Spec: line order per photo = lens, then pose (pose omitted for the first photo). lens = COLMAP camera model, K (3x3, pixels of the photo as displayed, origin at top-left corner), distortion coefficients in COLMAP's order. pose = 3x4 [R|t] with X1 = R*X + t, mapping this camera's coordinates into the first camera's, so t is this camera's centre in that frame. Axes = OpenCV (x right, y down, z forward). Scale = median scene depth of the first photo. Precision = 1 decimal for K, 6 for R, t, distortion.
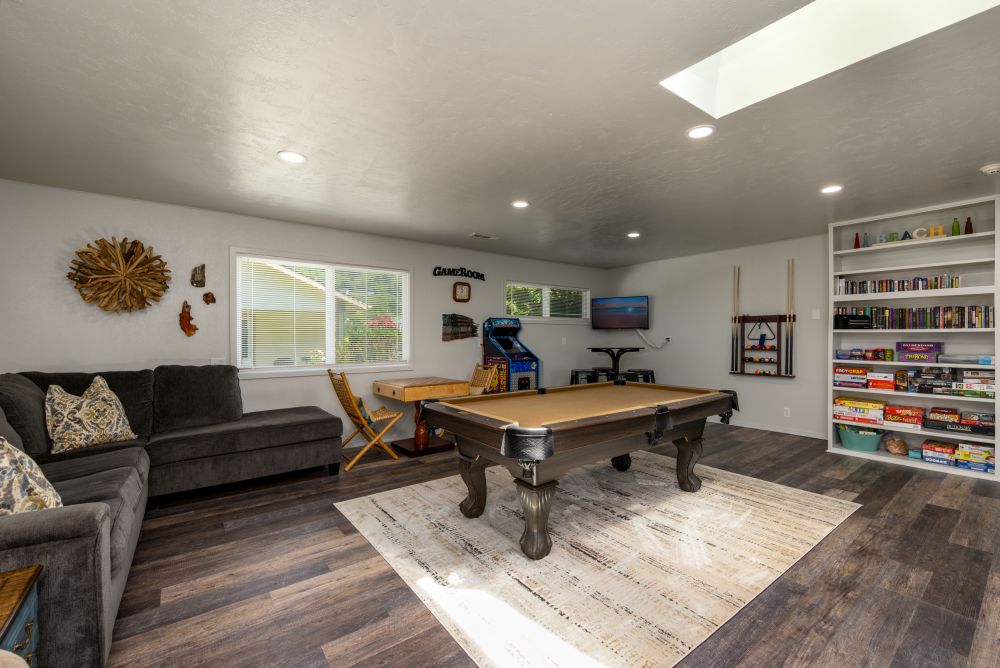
lens RADIAL K [[433.2, 0, 504.0], [0, 433.2, 334.6], [0, 0, 1]] dist [-0.000462, -0.000414]
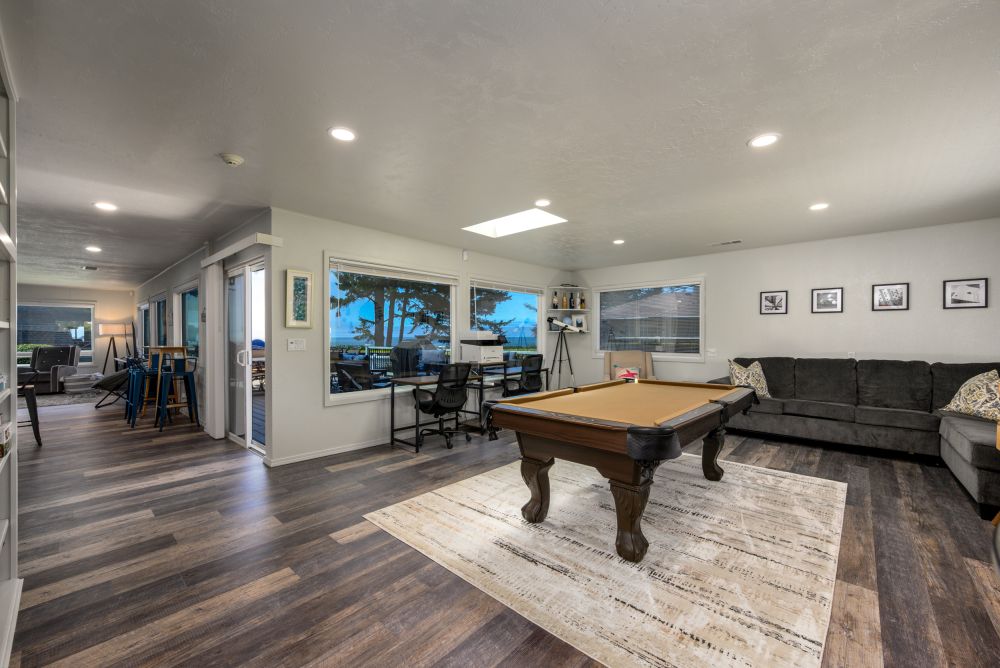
lens RADIAL K [[401.5, 0, 497.7], [0, 401.5, 338.5], [0, 0, 1]] dist [0.000706, -0.000322]
pose [[-0.983322, 0.004195, -0.181827, 0.541902], [0.003976, 0.999991, 0.001566, 0.008034], [0.181832, 0.000817, -0.983329, 1.479282]]
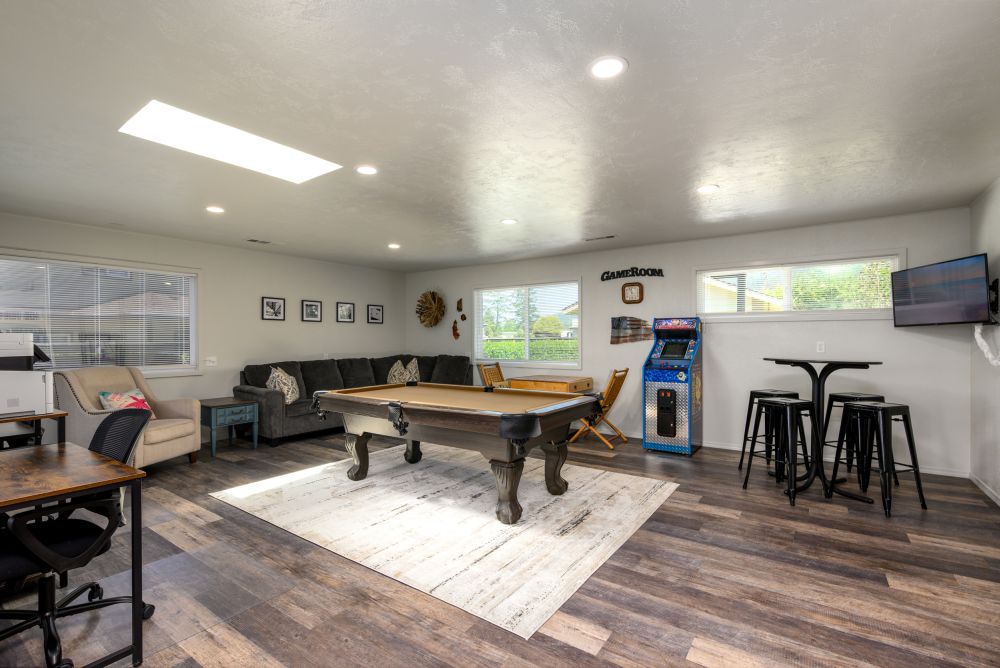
lens RADIAL K [[441.0, 0, 499.5], [0, 441.0, 340.5], [0, 0, 1]] dist [-0.002087, -0.000392]
pose [[0.294978, 0.008986, -0.955462, 1.068406], [0.006577, 0.999913, 0.011434, -0.009510], [0.955481, -0.009657, 0.294893, 0.617518]]
